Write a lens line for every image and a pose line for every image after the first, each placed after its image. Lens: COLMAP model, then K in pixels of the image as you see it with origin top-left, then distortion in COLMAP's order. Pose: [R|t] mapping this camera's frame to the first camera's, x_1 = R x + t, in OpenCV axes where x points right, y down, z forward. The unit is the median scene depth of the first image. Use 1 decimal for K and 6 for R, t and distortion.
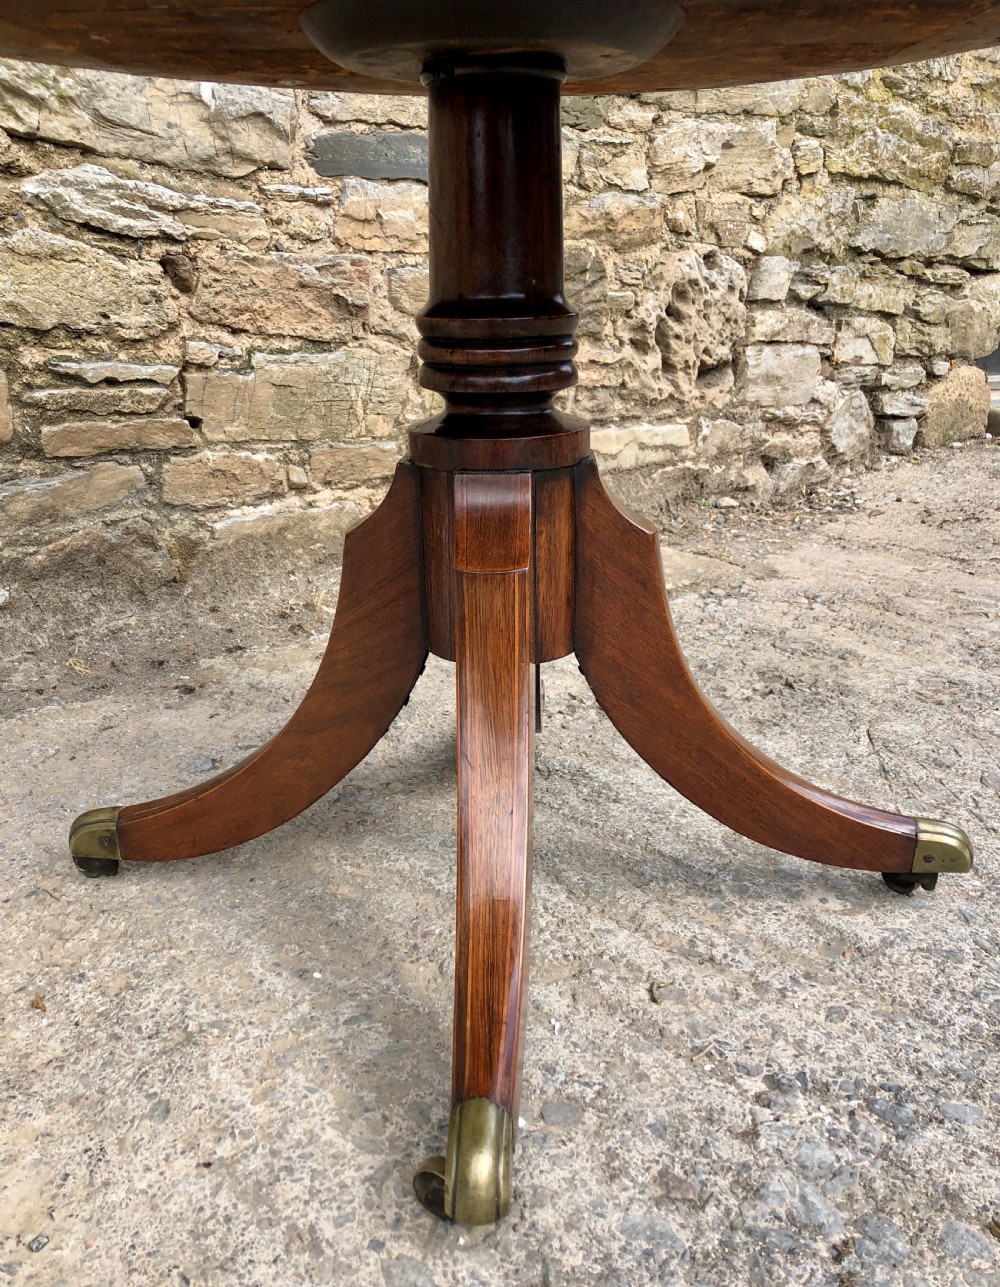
lens RADIAL K [[1115.5, 0, 481.6], [0, 1115.5, 672.8], [0, 0, 1]] dist [0.040713, -0.037397]
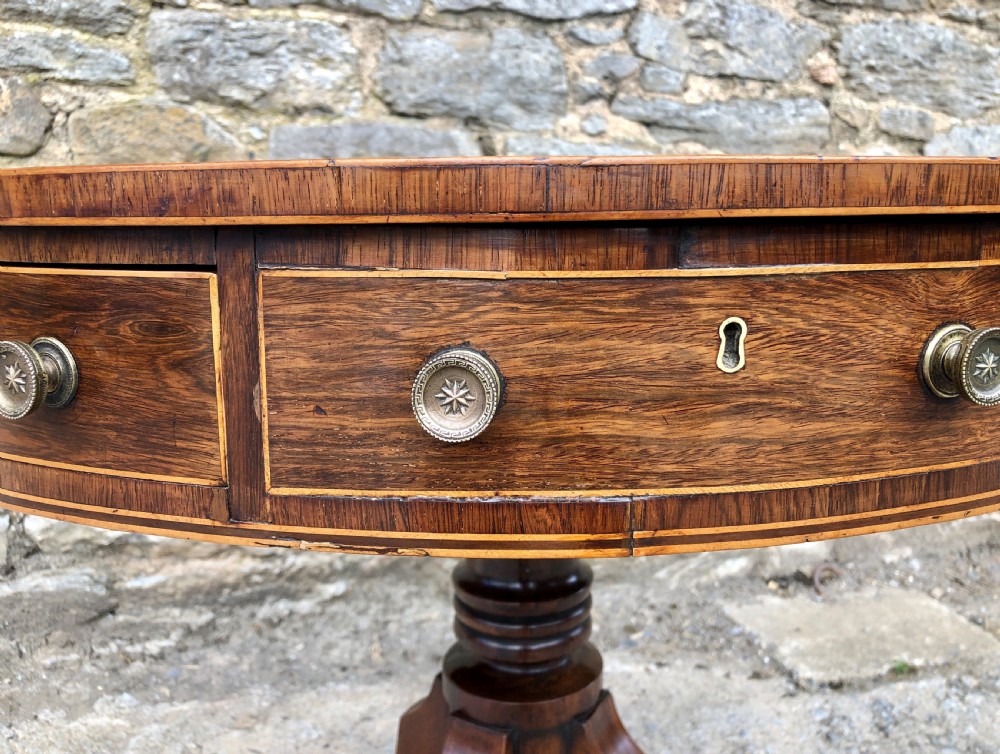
lens RADIAL K [[861.1, 0, 525.5], [0, 861.1, 357.1], [0, 0, 1]] dist [-0.024417, 0.040795]
pose [[0.895126, 0.087483, -0.437145, 0.211839], [-0.168992, 0.973962, -0.151127, -0.221645], [0.412542, 0.209152, 0.886603, 0.094946]]
